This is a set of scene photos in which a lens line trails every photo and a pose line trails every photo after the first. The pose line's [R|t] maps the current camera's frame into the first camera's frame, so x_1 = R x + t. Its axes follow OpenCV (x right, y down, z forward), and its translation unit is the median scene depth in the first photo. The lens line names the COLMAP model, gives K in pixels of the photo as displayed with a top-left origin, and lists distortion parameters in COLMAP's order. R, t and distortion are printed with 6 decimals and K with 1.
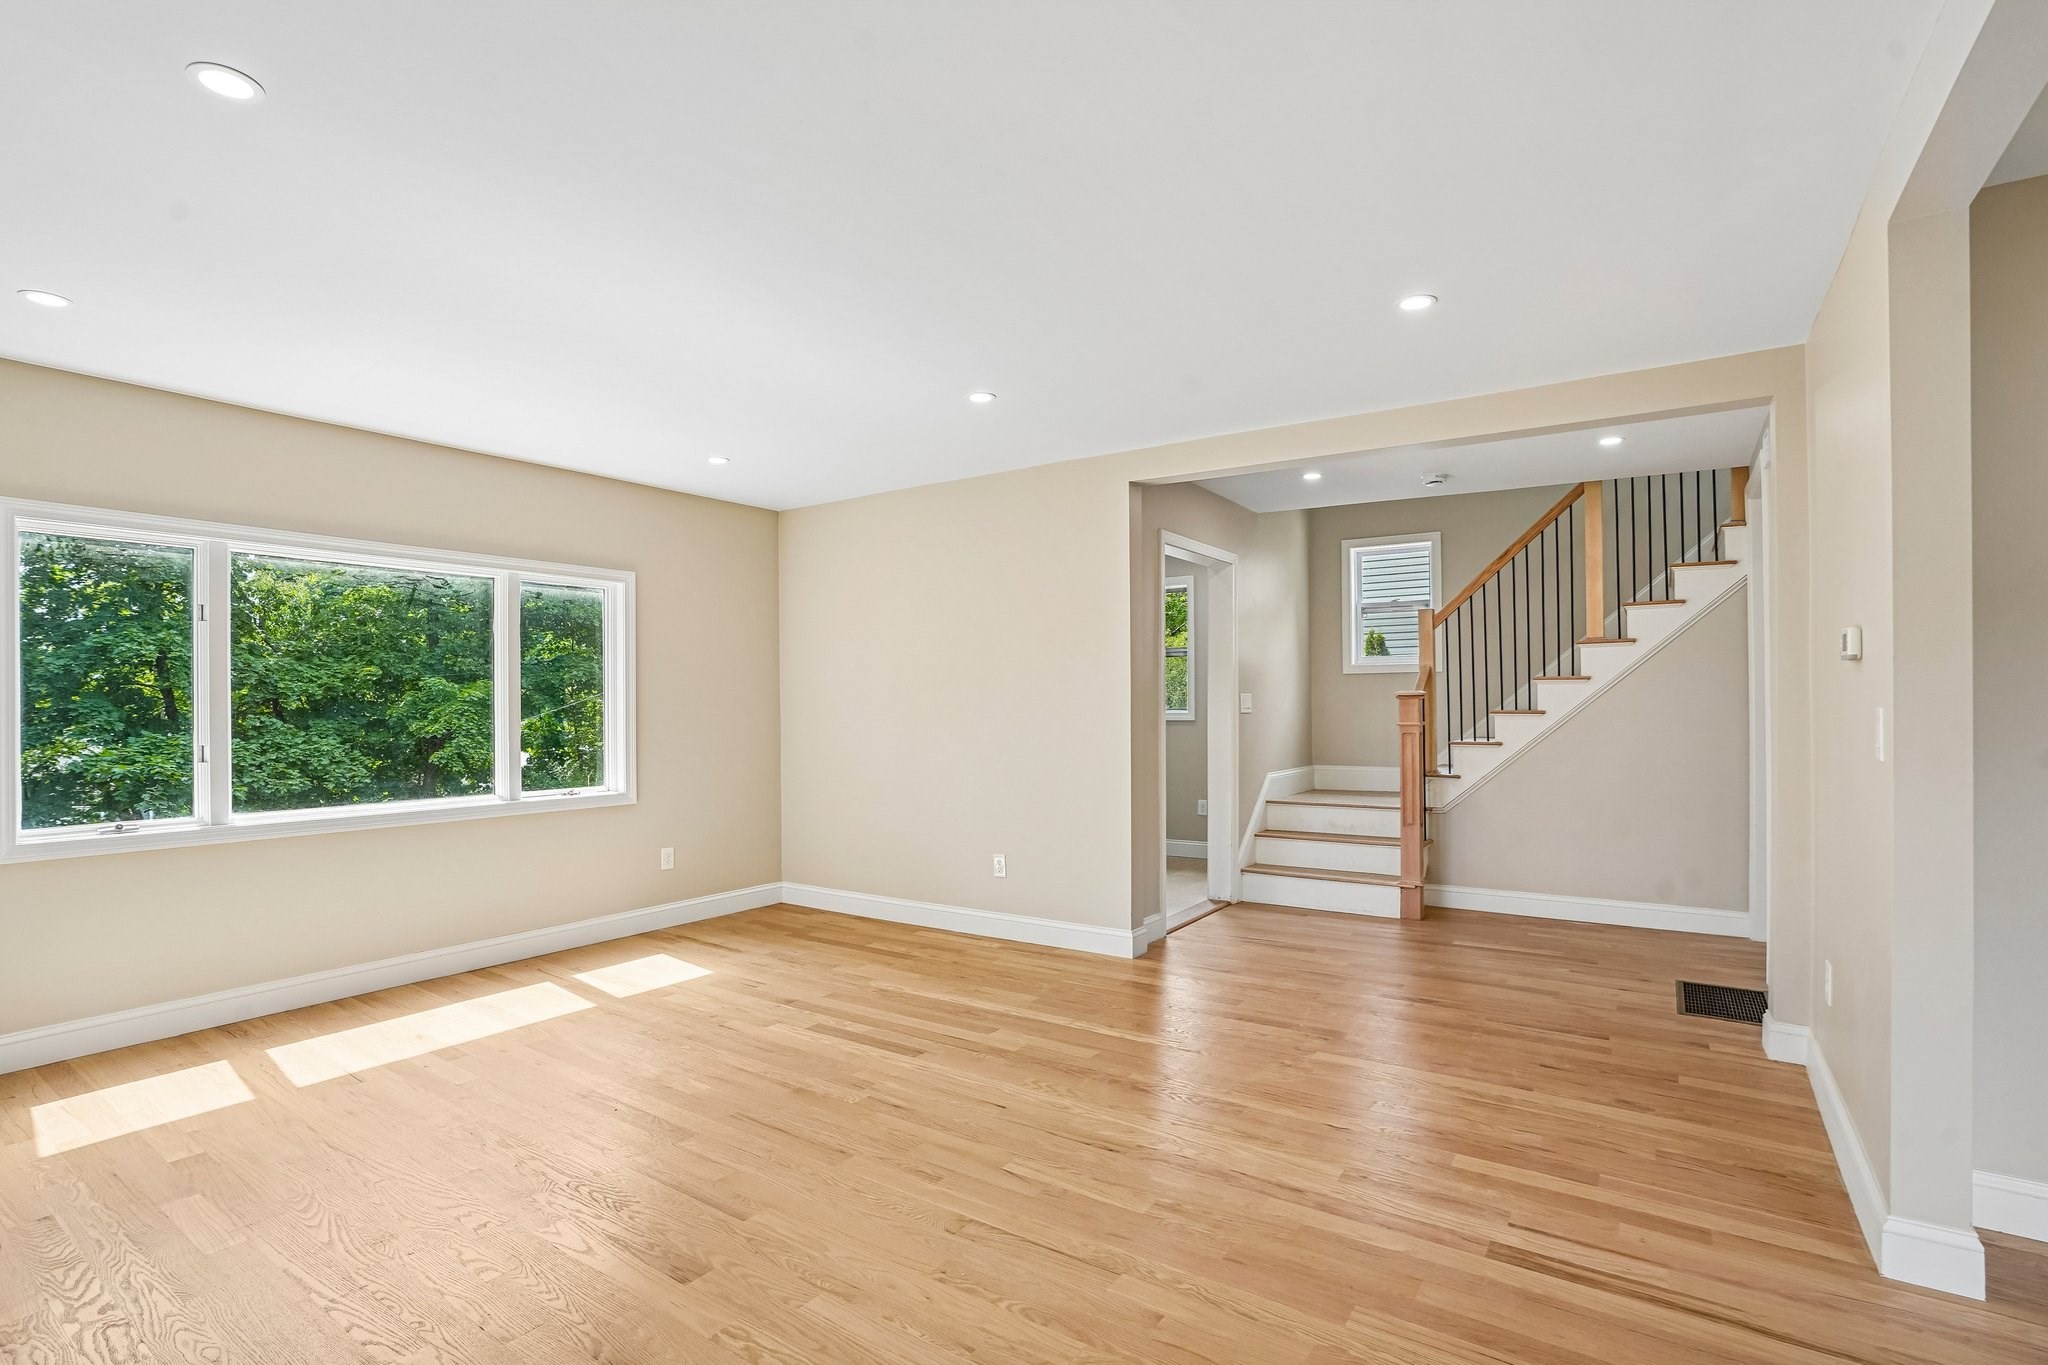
lens RADIAL K [[966.1, 0, 1032.4], [0, 966.1, 703.4], [0, 0, 1]] dist [-0.044917, 0.006989]
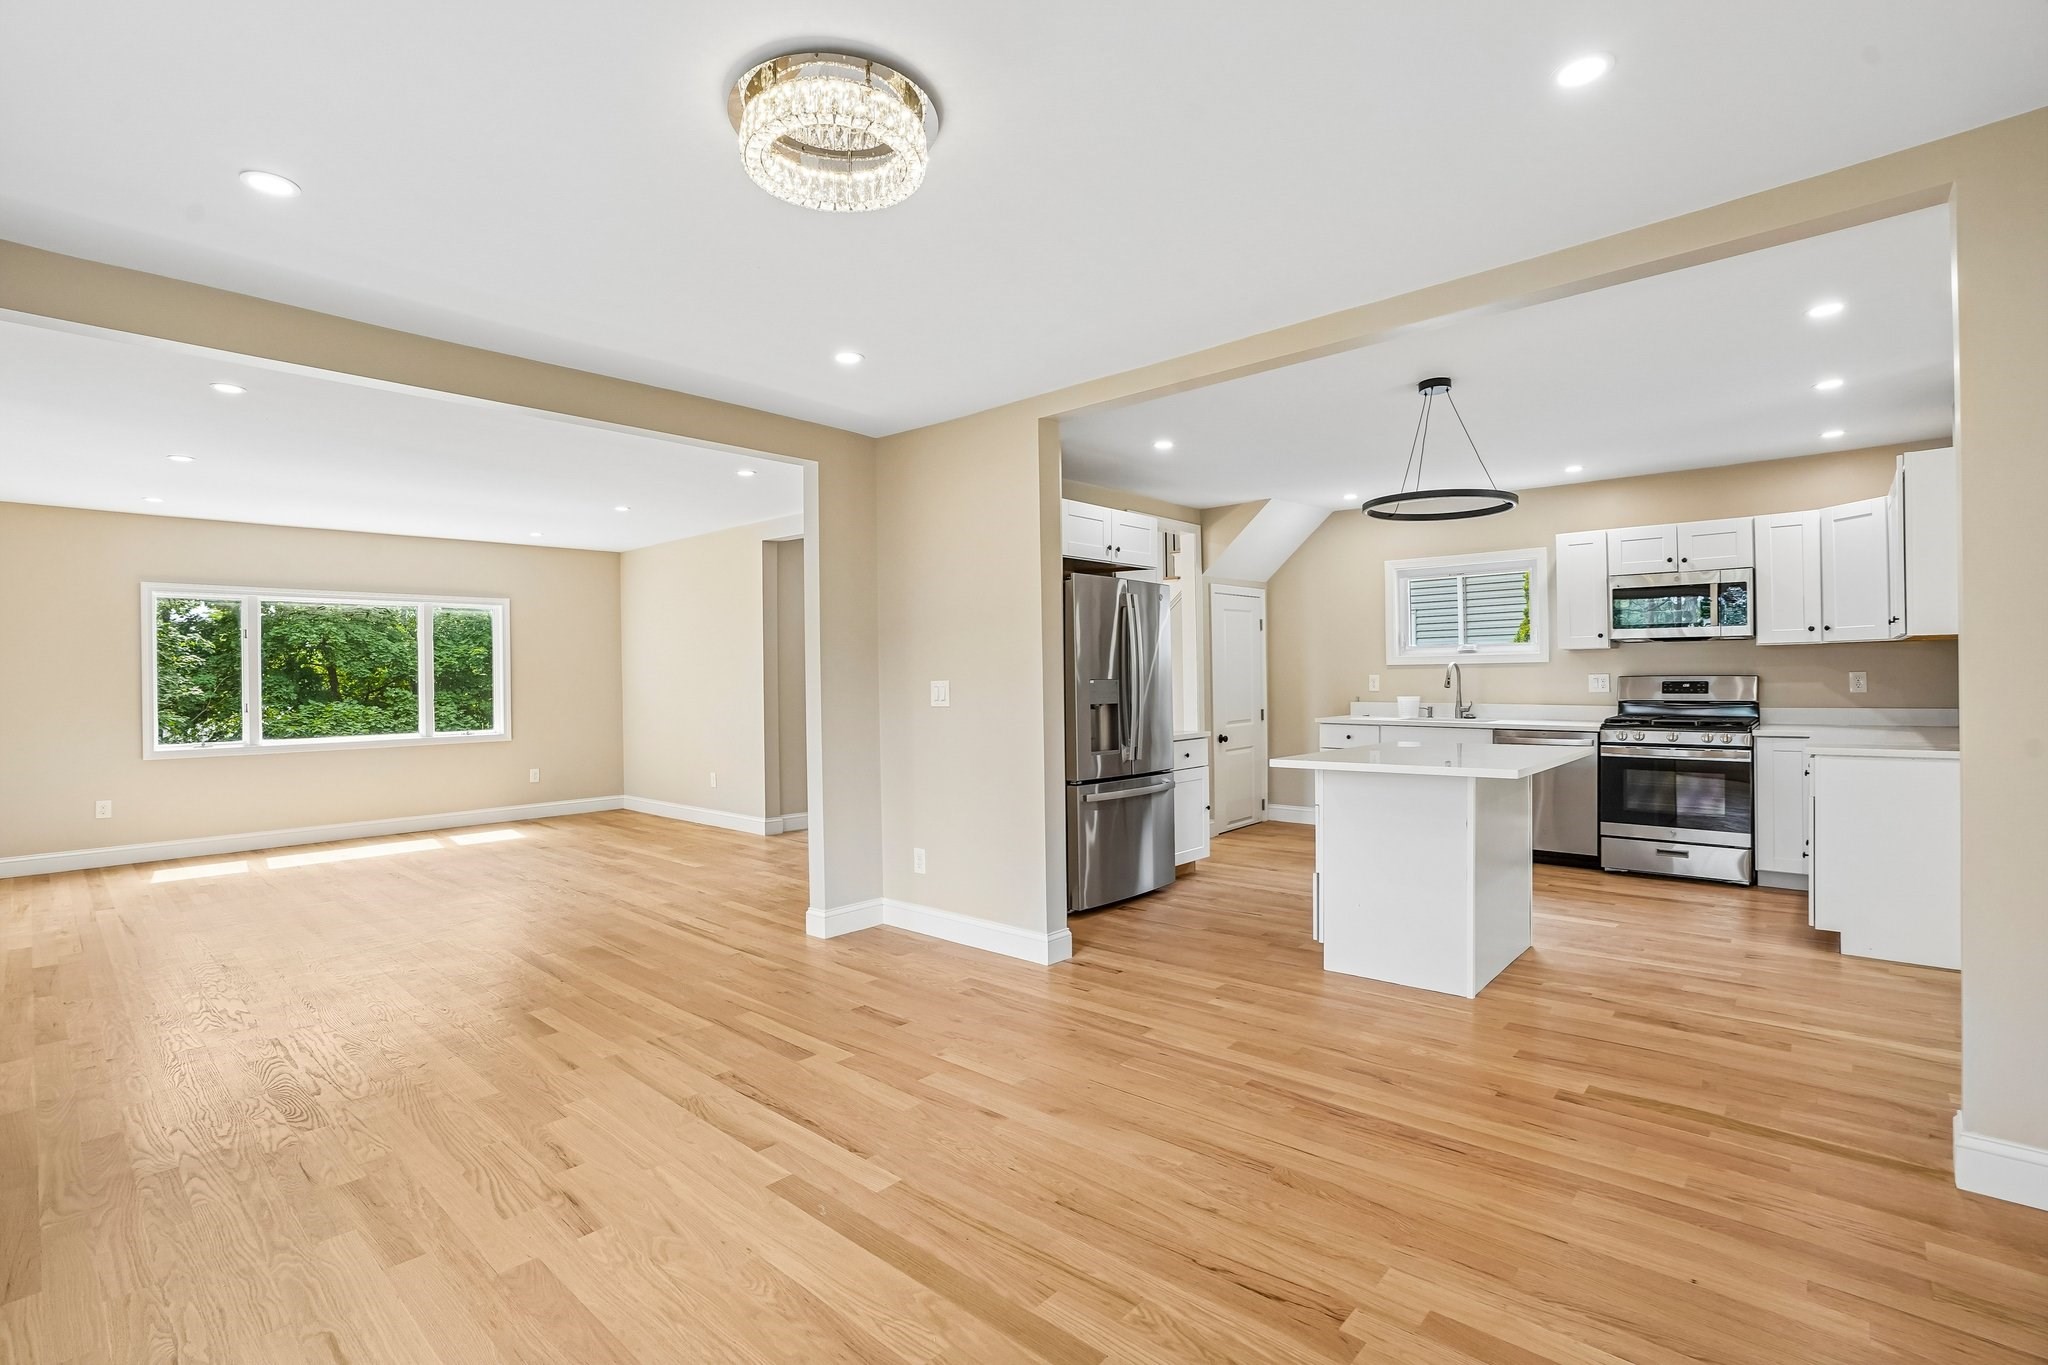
lens RADIAL K [[966.1, 0, 1029.8], [0, 966.1, 678.8], [0, 0, 1]] dist [-0.044917, 0.006989]
pose [[0.989578, -0.006249, -0.143859, 0.689492], [0.007292, 0.999951, 0.006722, -0.005272], [0.143810, -0.007700, 0.989575, -0.472882]]
